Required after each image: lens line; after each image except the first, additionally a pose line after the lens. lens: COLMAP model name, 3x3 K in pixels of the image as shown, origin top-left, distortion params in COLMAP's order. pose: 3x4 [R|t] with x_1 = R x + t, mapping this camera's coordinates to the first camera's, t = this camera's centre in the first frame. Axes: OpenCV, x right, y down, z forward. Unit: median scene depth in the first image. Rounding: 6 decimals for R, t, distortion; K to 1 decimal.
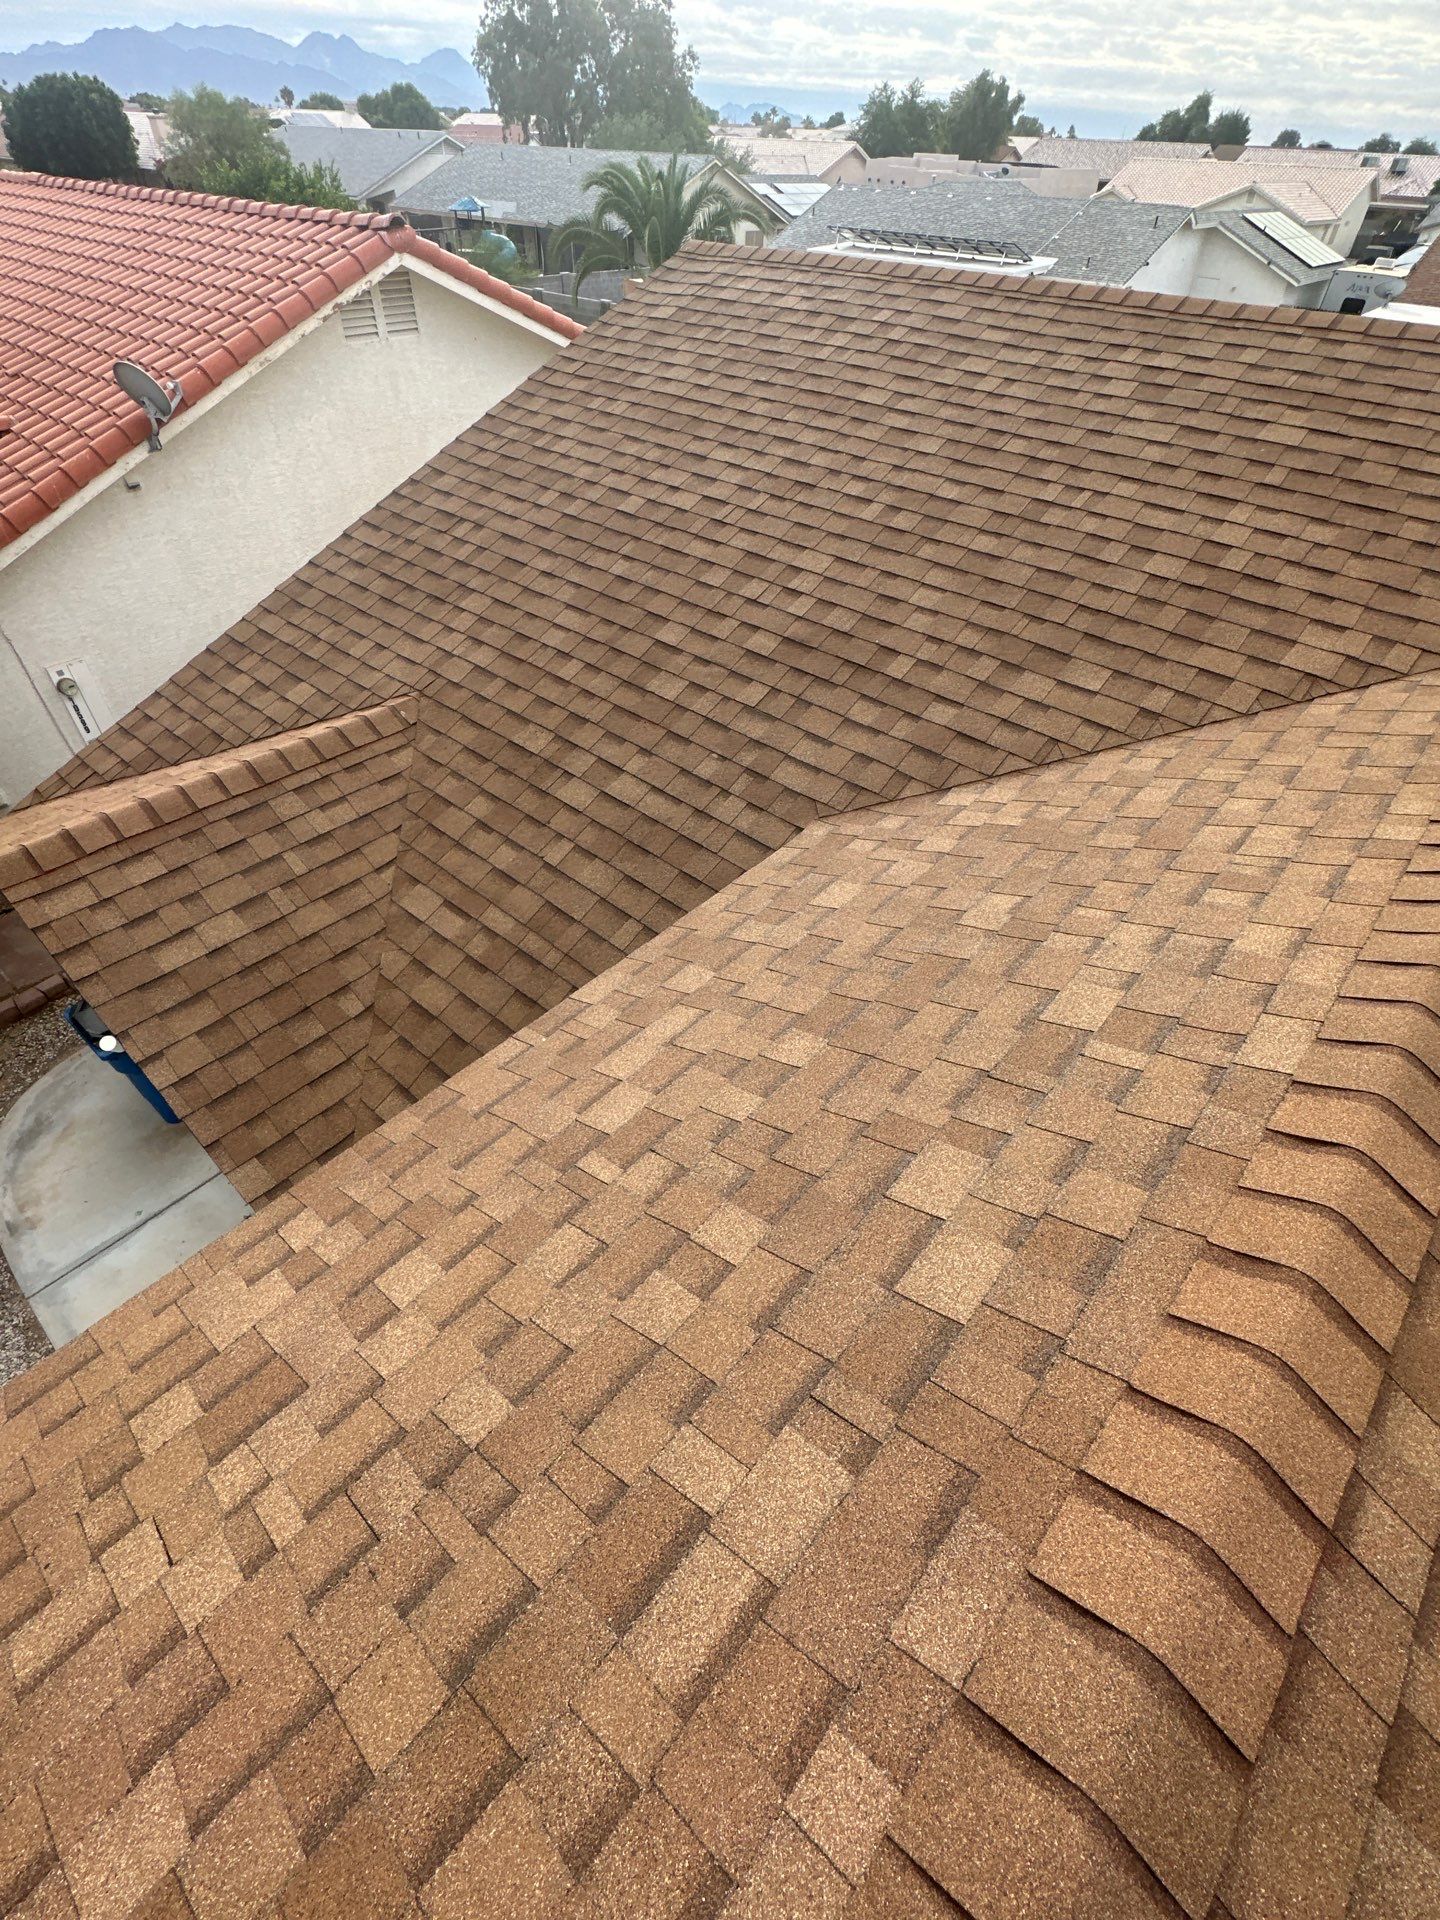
lens RADIAL K [[876.0, 0, 720.0], [0, 876.0, 960.0], [0, 0, 1]] dist [0.001473, -0.001744]
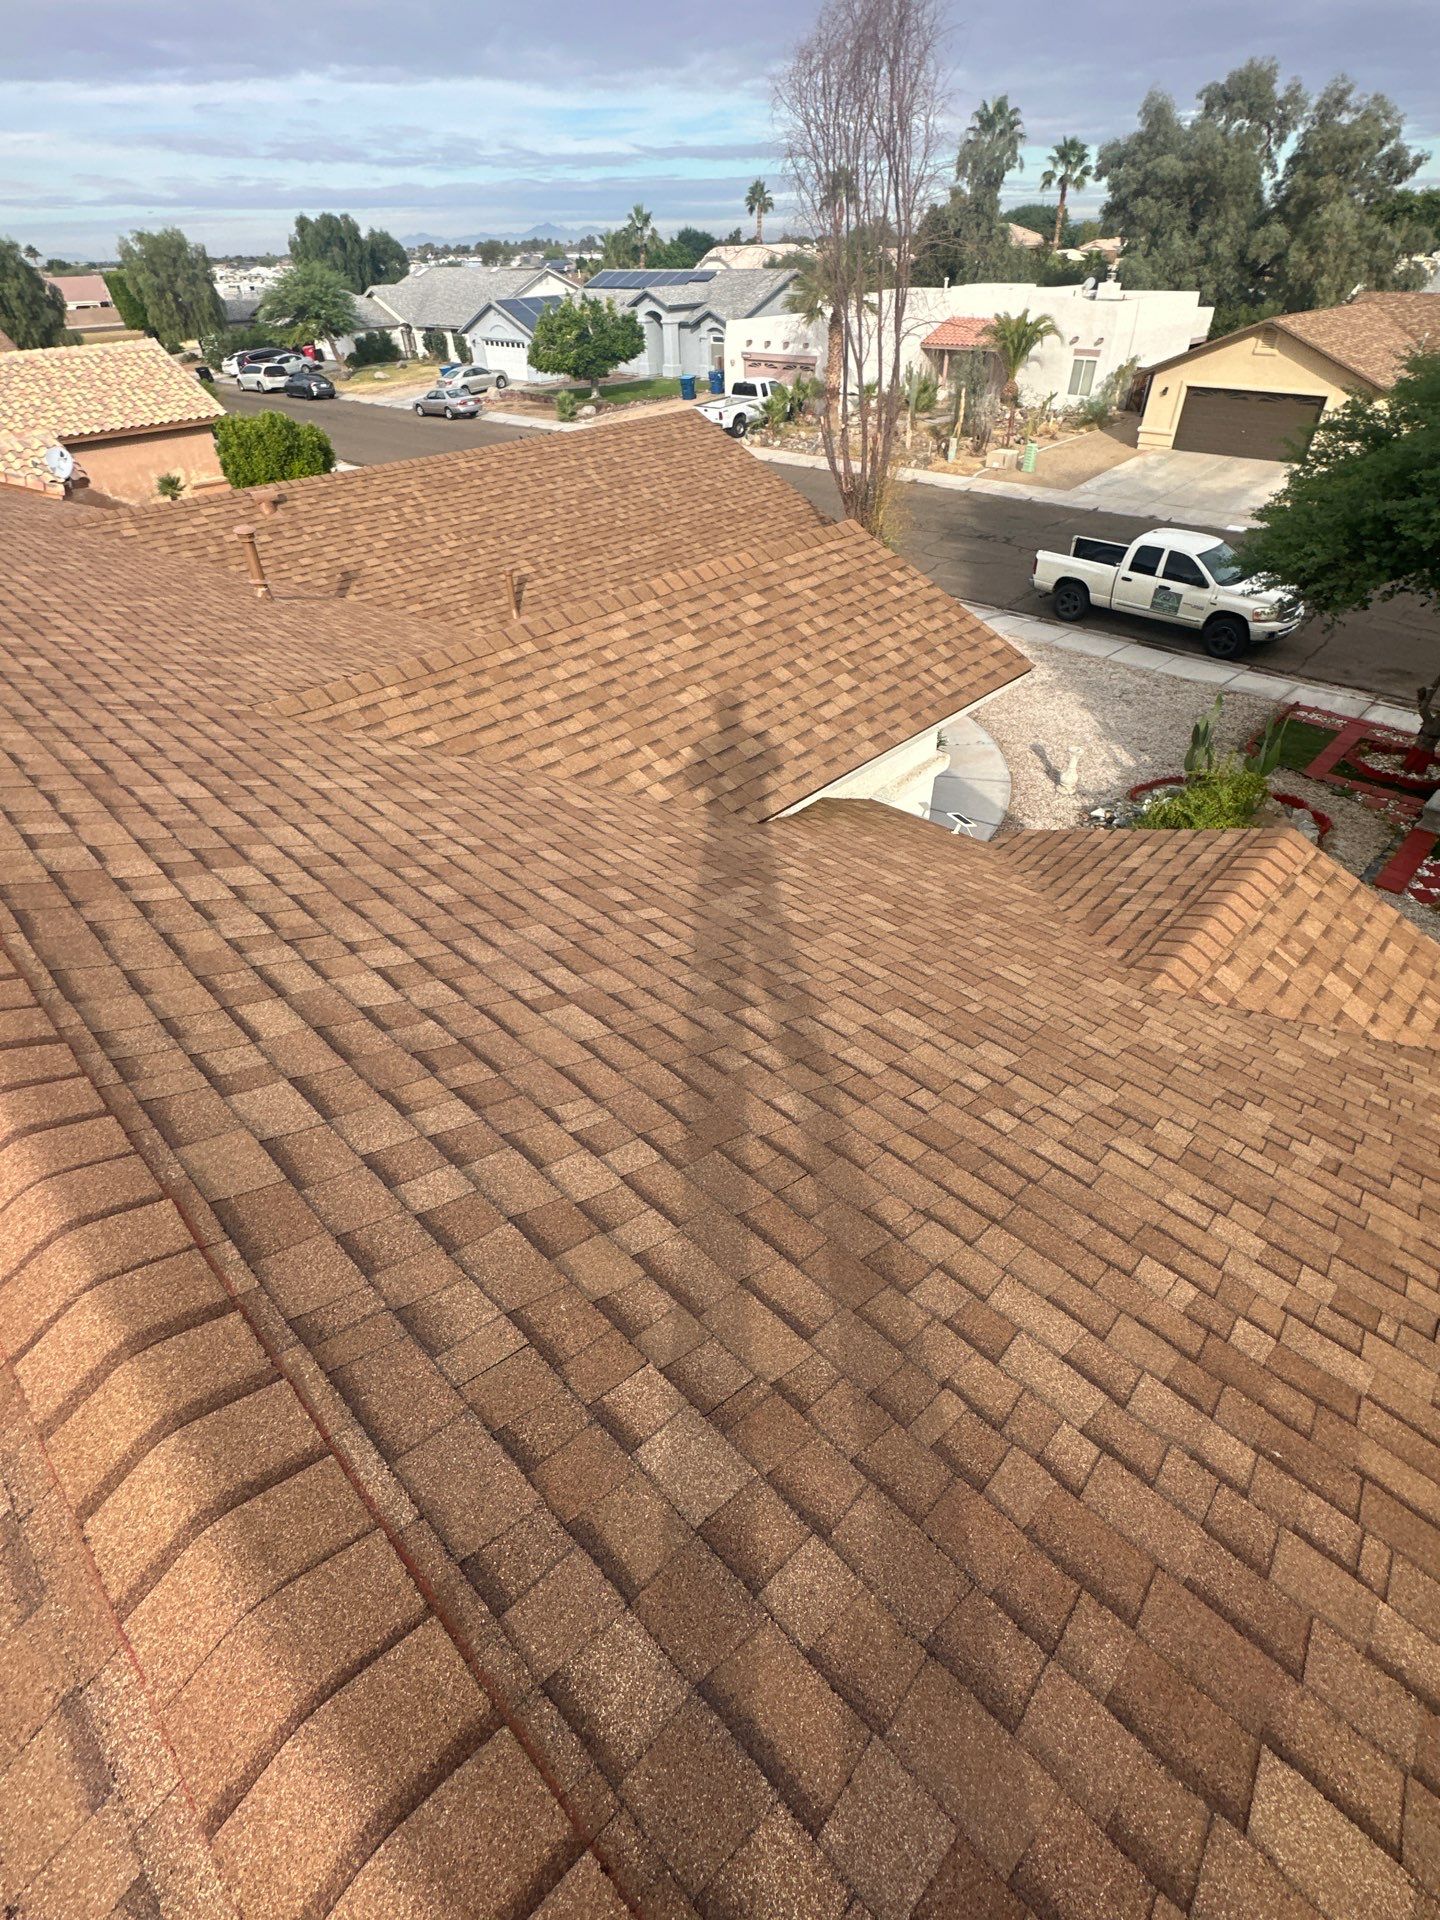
lens RADIAL K [[882.5, 0, 726.7], [0, 882.5, 964.2], [0, 0, 1]] dist [-0.004684, 0.000225]
pose [[-0.999333, -0.022314, 0.028915, 0.293373], [0.025831, 0.127905, 0.991450, -4.541501], [-0.025821, 0.991535, -0.127243, 4.058143]]
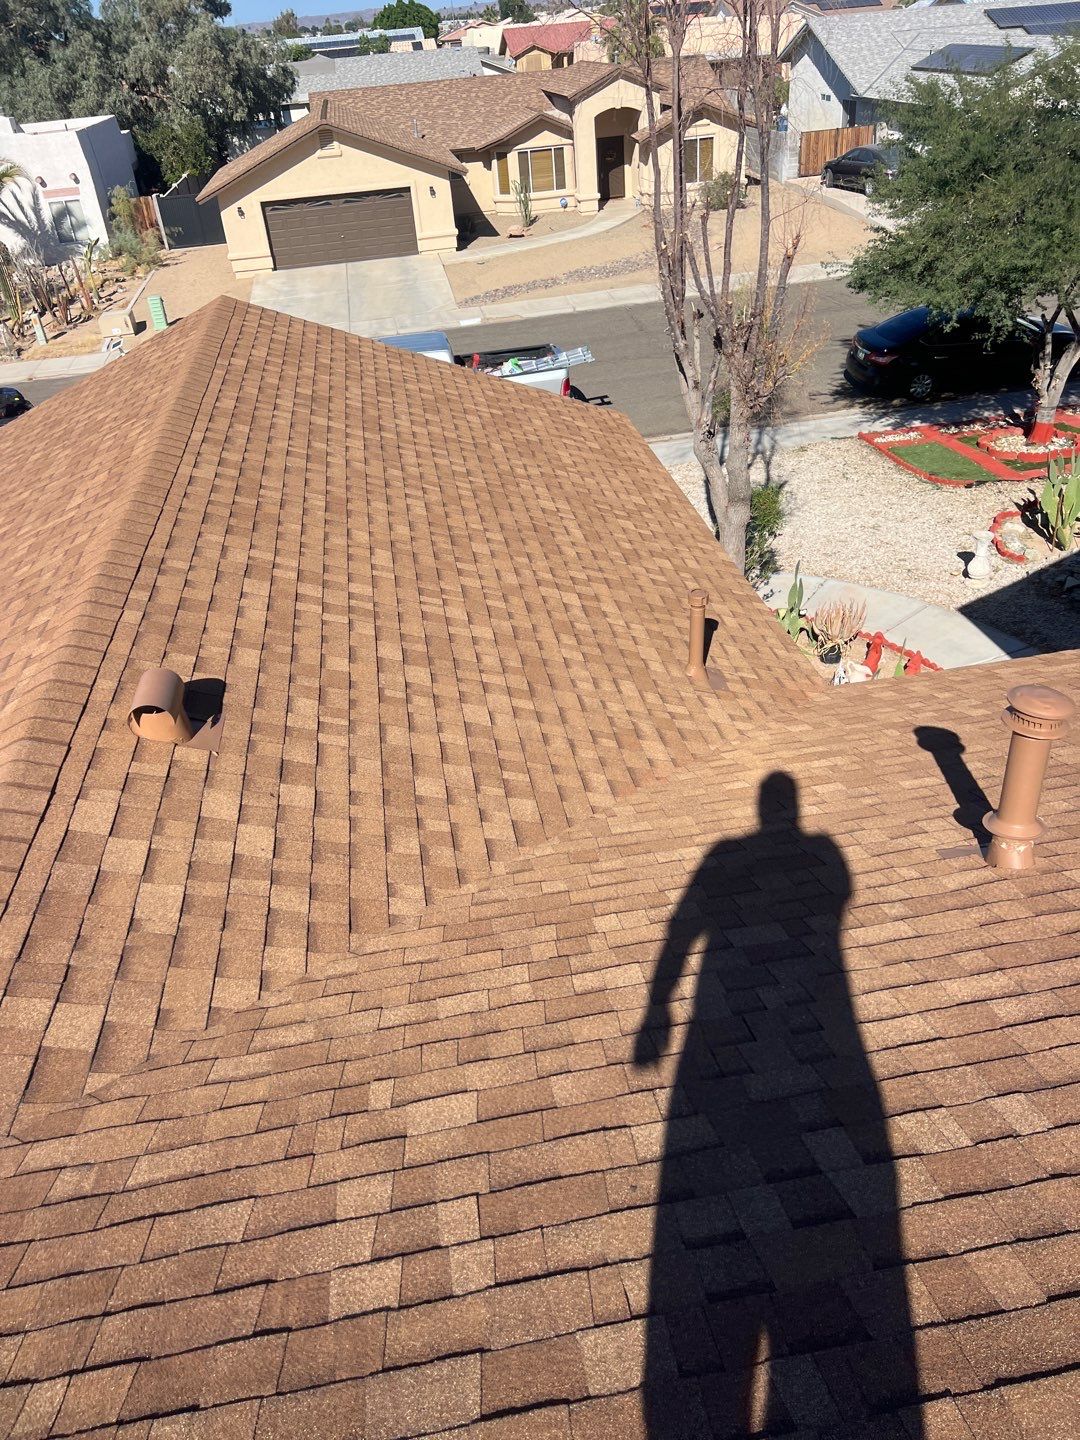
lens RADIAL K [[1074.2, 0, 545.6], [0, 1074.2, 700.6], [0, 0, 1]] dist [0.162613, -0.376088]
pose [[-0.623343, 0.439545, -0.646717, 6.773211], [-0.487251, 0.428525, 0.760889, 0.161285], [0.611580, 0.789409, -0.052950, -0.612820]]
